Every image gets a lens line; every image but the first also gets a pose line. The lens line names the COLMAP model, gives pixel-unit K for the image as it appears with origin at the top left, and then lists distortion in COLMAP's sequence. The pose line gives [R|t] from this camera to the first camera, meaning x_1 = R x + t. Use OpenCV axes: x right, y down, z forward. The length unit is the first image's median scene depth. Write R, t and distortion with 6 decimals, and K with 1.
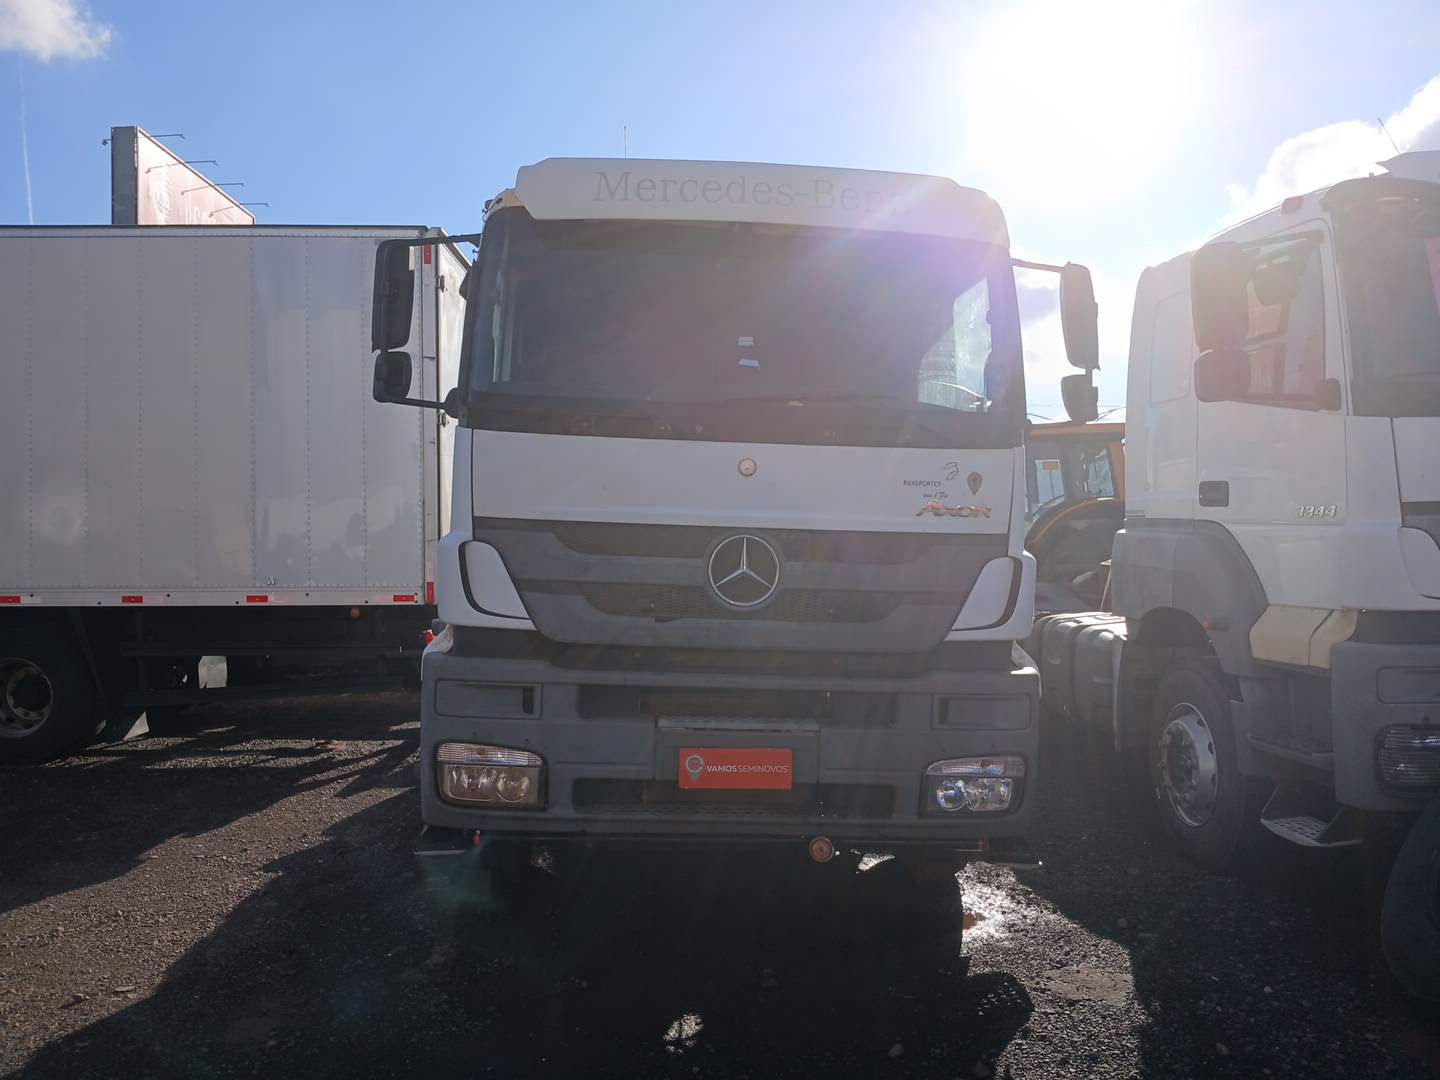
lens RADIAL K [[1100.2, 0, 723.7], [0, 1100.2, 547.2], [0, 0, 1]] dist [0.097415, -0.194151]
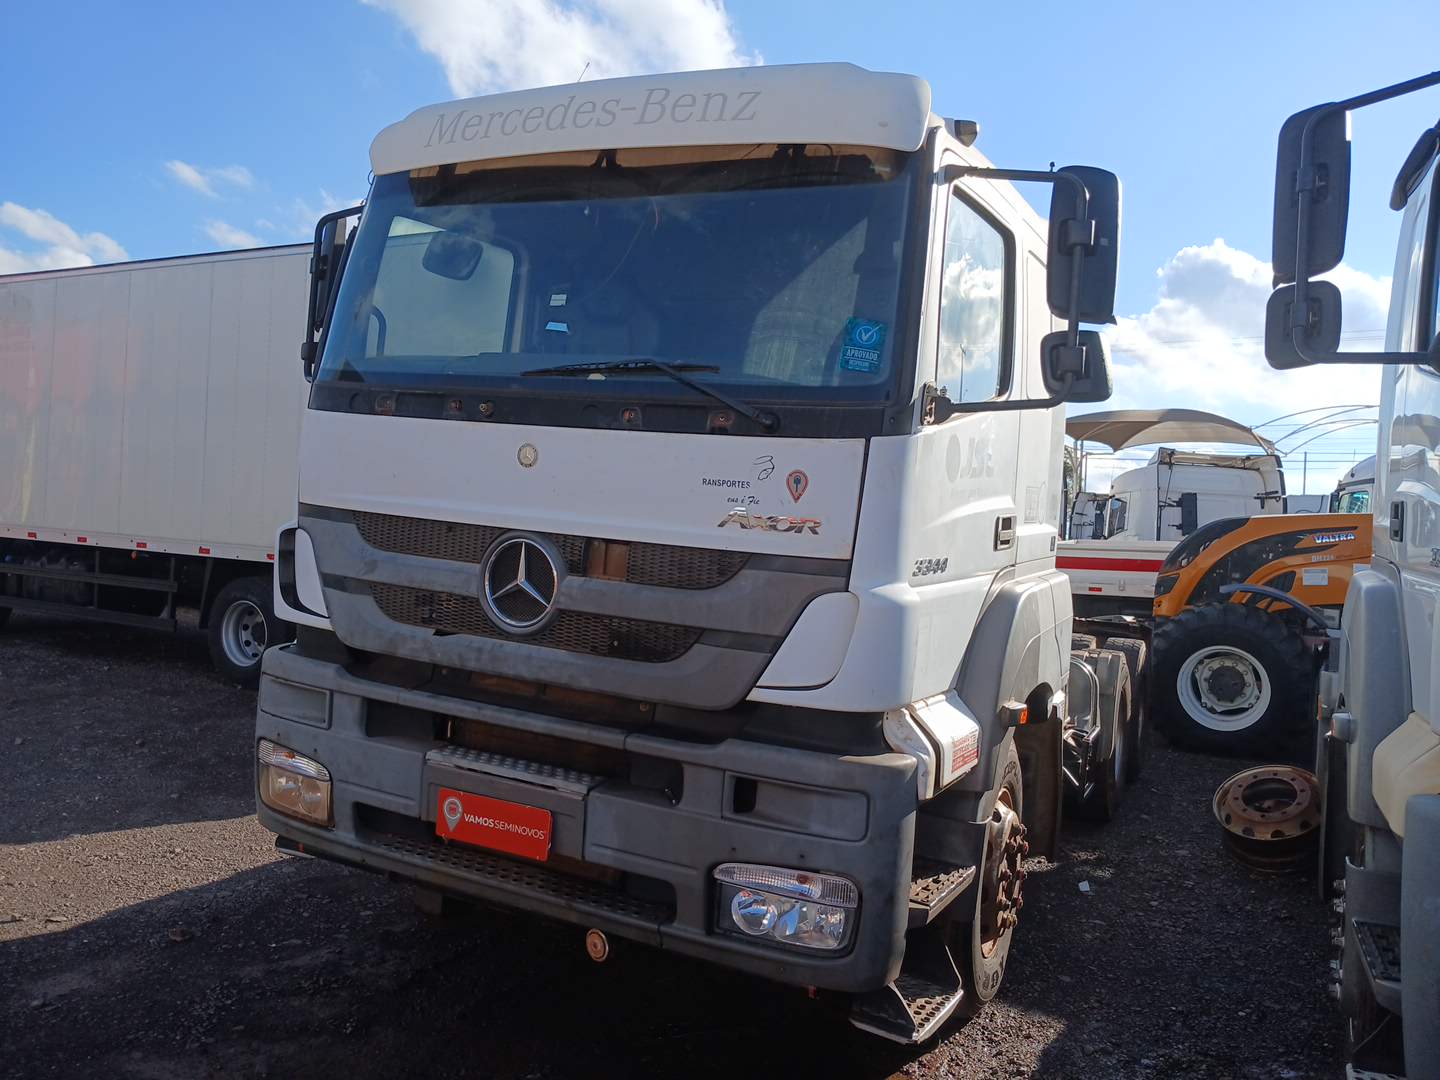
lens RADIAL K [[1100.2, 0, 723.7], [0, 1100.2, 547.2], [0, 0, 1]] dist [0.097415, -0.194151]
pose [[0.869219, 0.060844, -0.490669, 0.540405], [-0.059390, 0.998062, 0.018552, -0.028579], [0.490848, 0.013015, 0.871148, 0.358578]]
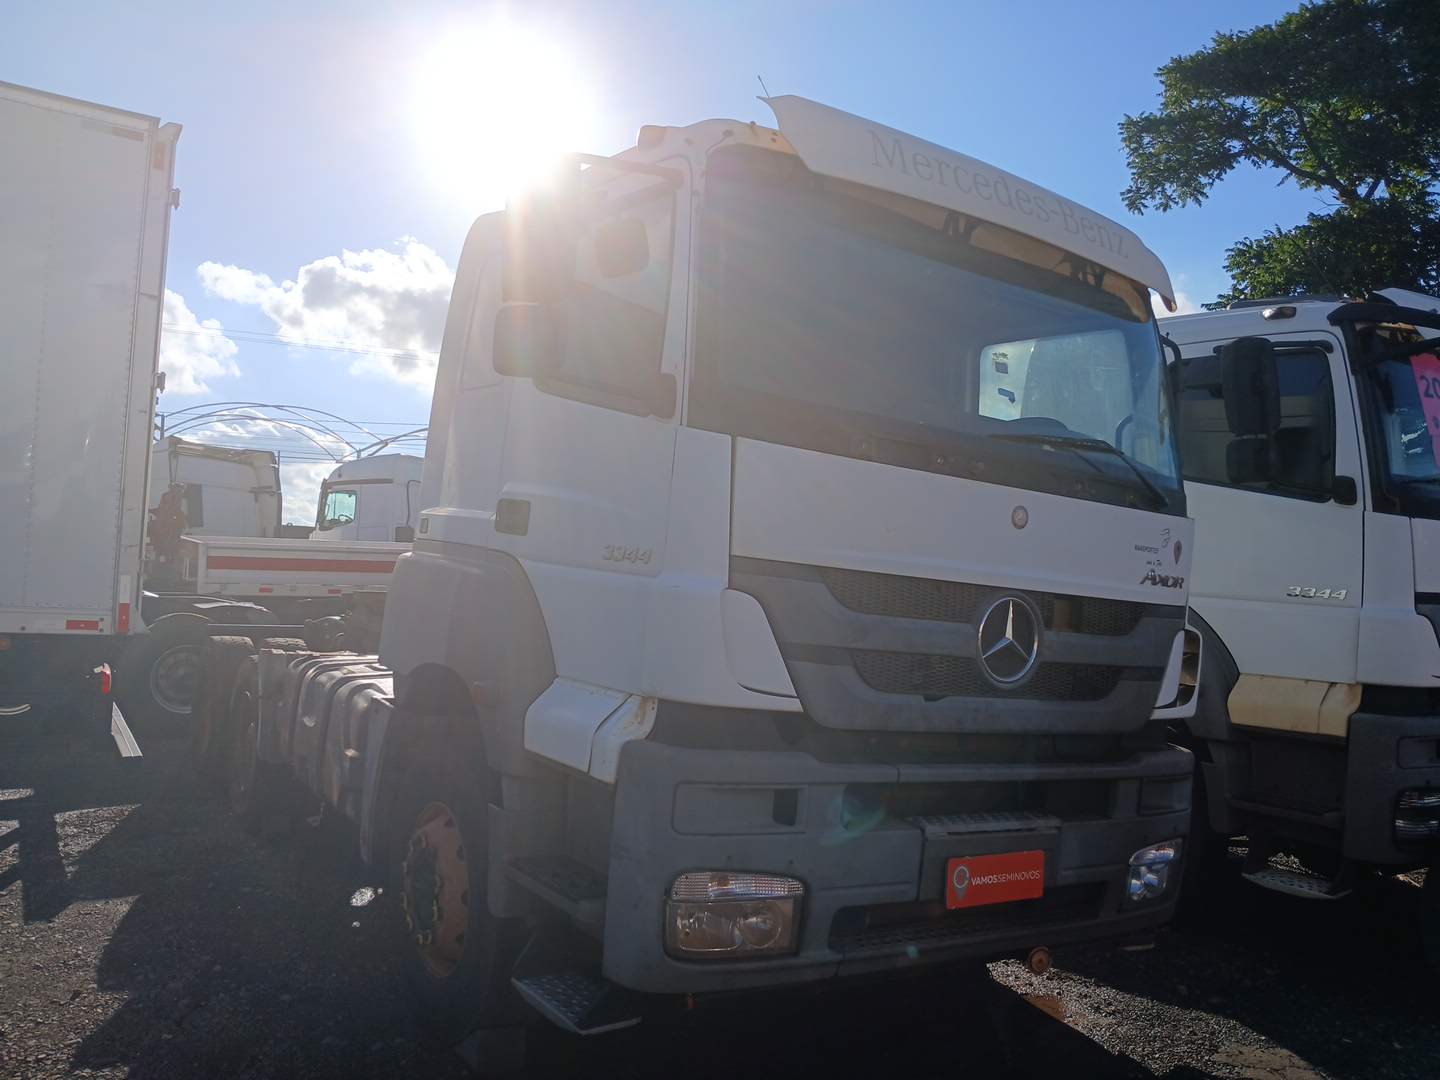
lens RADIAL K [[1112.1, 0, 720.0], [0, 1112.1, 540.0], [0, 0, 1]] dist [0.043026, -0.111253]
pose [[0.863677, 0.068756, 0.499335, -0.593551], [-0.057842, 0.997628, -0.037322, -0.009775], [-0.500716, 0.003351, 0.865605, 0.370016]]
